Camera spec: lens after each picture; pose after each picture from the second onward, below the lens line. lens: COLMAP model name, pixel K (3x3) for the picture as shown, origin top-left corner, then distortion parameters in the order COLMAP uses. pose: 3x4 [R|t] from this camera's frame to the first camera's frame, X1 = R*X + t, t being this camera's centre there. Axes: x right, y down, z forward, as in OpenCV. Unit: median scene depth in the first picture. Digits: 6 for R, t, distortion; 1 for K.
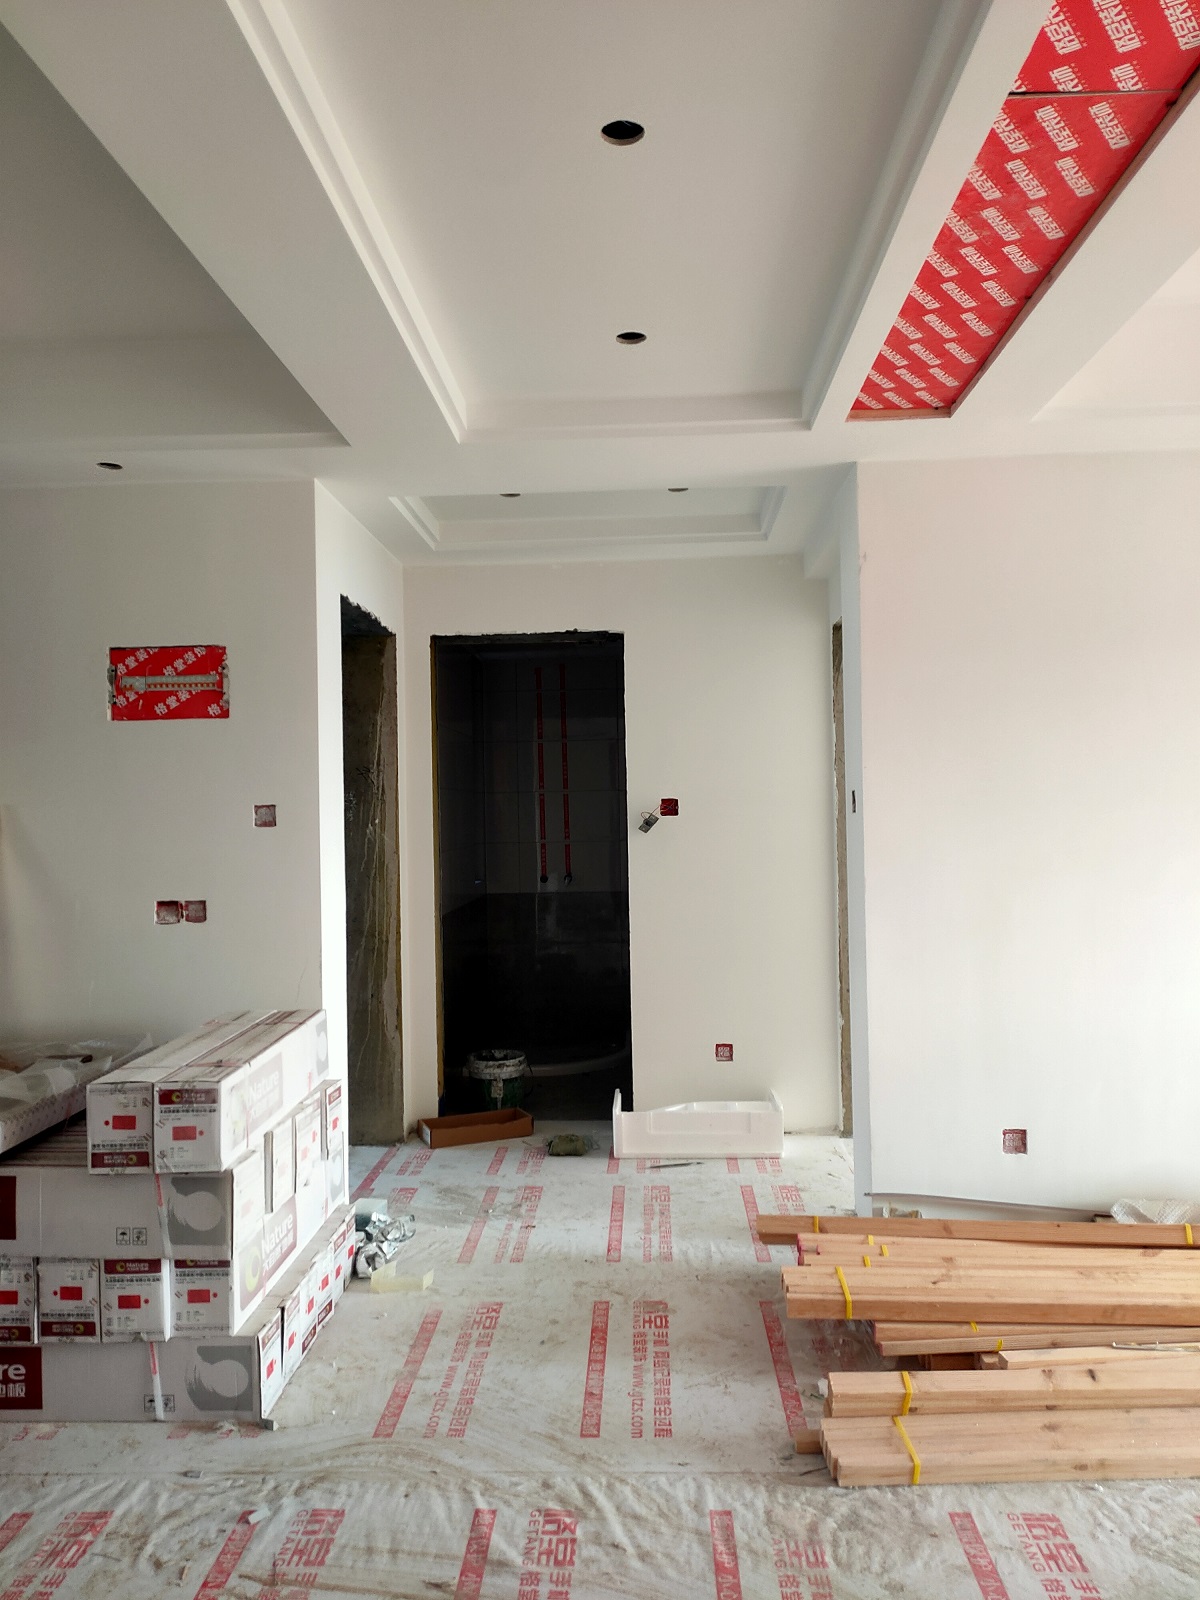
lens RADIAL K [[1206.7, 0, 599.5], [0, 1206.7, 798.3], [0, 0, 1]] dist [0.030716, -0.007966]
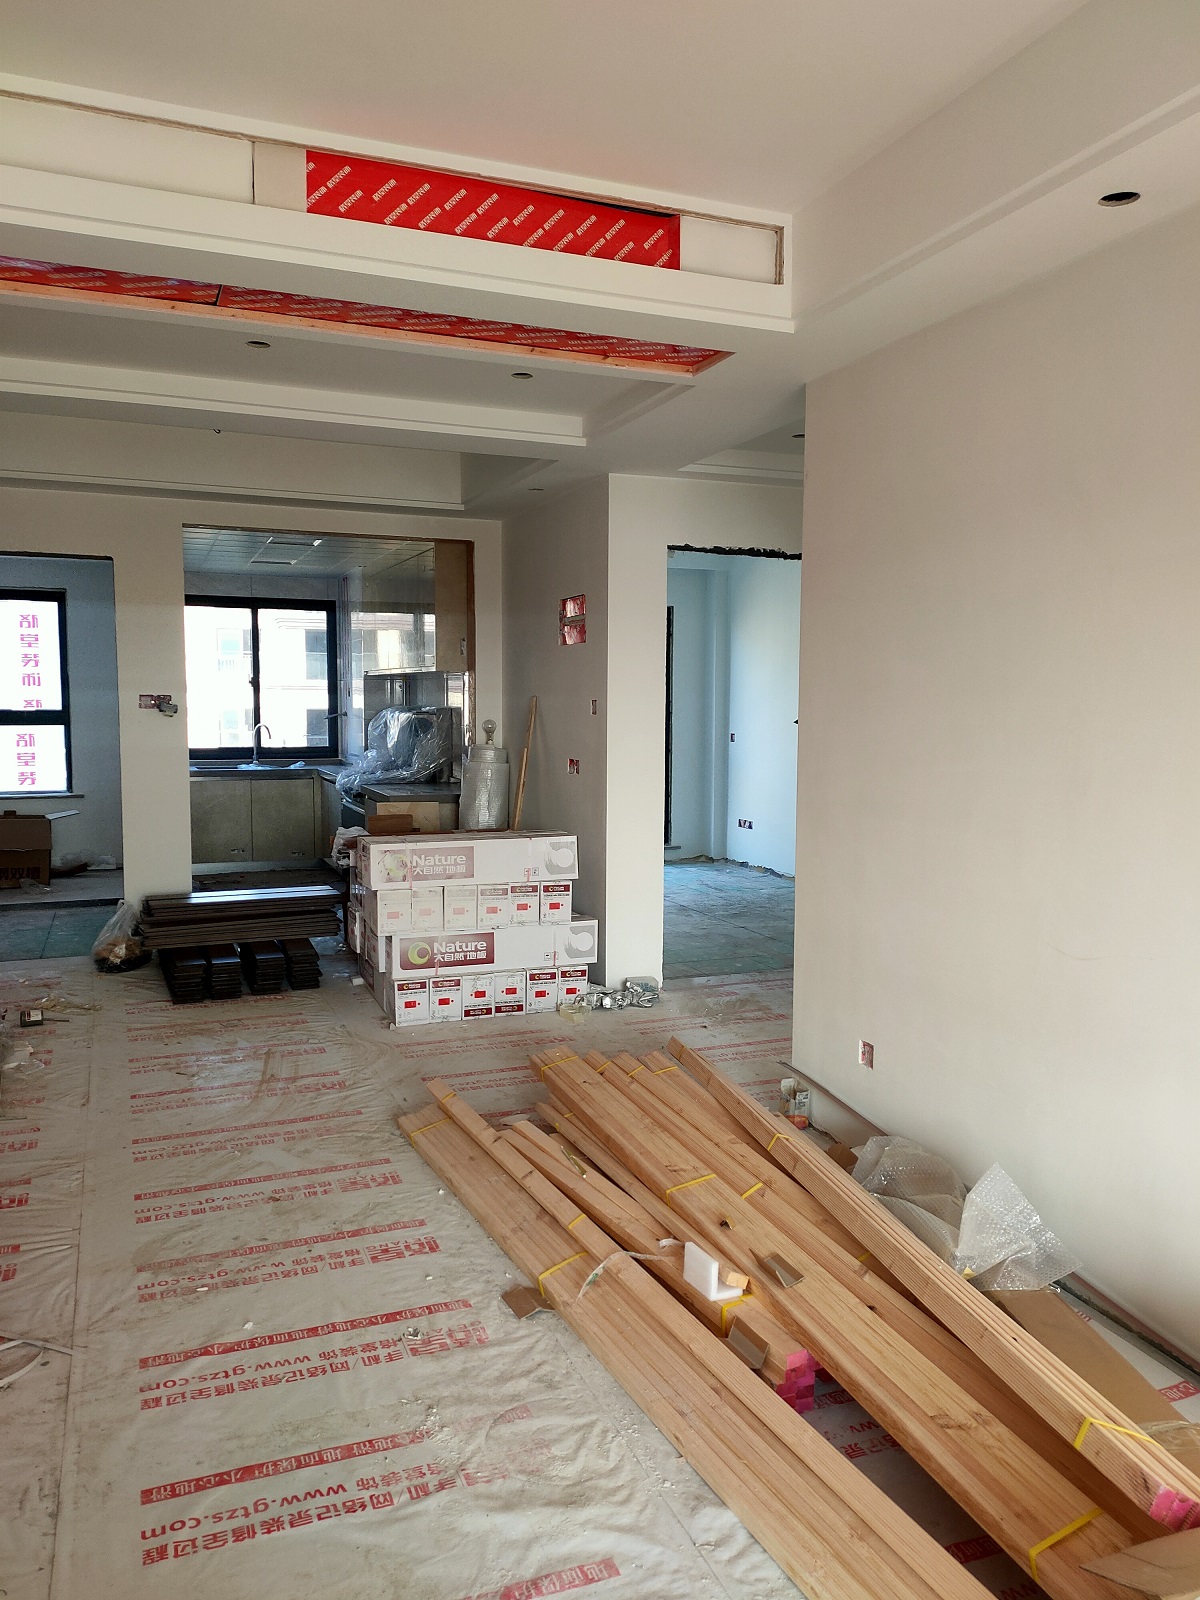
lens RADIAL K [[1206.7, 0, 607.5], [0, 1206.7, 800.2], [0, 0, 1]] dist [0.030716, -0.007966]
pose [[0.407573, 0.097602, -0.907942, 1.707892], [-0.007495, 0.994596, 0.103553, -0.041377], [0.913142, -0.035400, 0.406102, 0.608225]]
